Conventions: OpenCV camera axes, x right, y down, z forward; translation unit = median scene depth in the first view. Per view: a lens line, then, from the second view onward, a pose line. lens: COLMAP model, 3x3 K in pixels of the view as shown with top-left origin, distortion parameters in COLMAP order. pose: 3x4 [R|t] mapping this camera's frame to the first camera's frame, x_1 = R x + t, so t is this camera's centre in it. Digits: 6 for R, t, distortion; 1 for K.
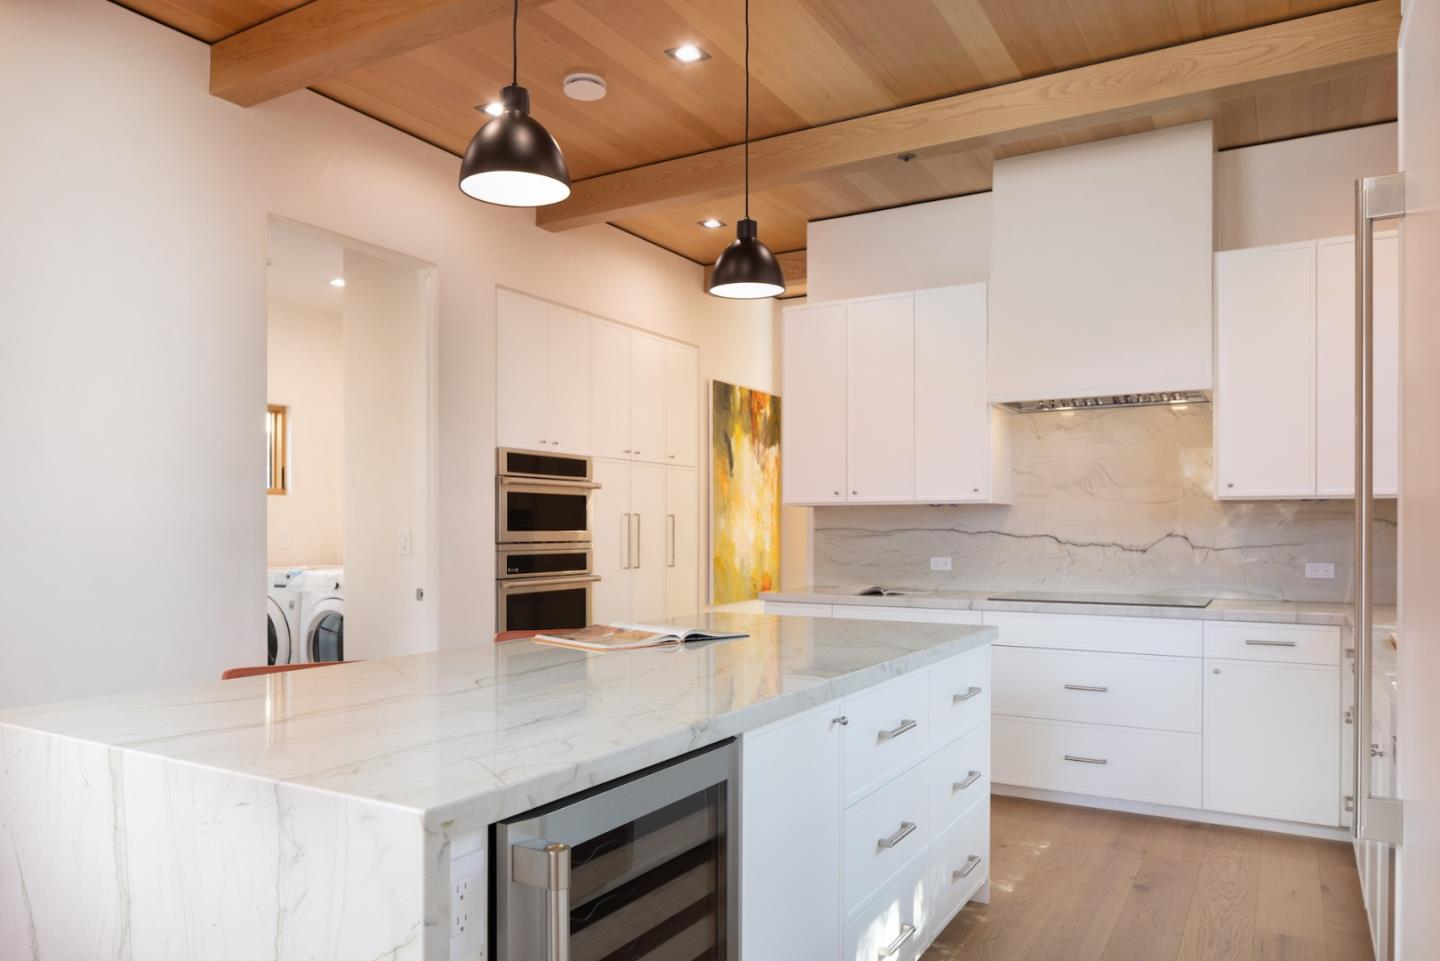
lens RADIAL K [[975.2, 0, 713.9], [0, 975.2, 531.0], [0, 0, 1]] dist [-0.006671, 0.000337]
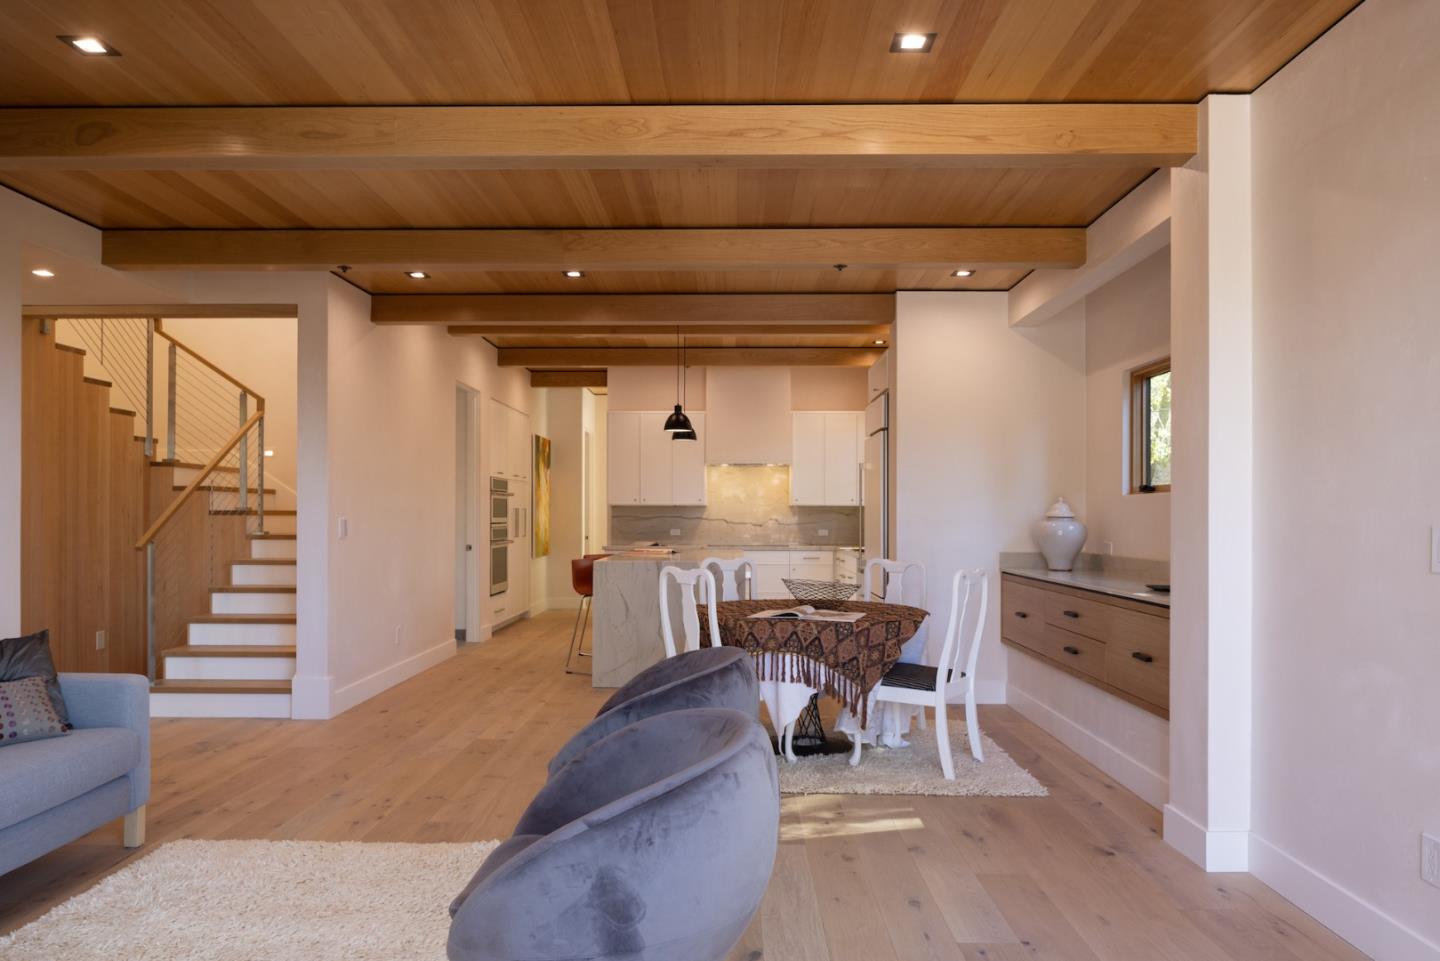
lens RADIAL K [[975.2, 0, 719.5], [0, 975.2, 513.5], [0, 0, 1]] dist [-0.006671, 0.000337]
pose [[0.871499, 0.001577, 0.490396, -0.760751], [-0.000827, 0.999998, -0.001746, -0.005034], [-0.490397, 0.001116, 0.871498, -0.969239]]
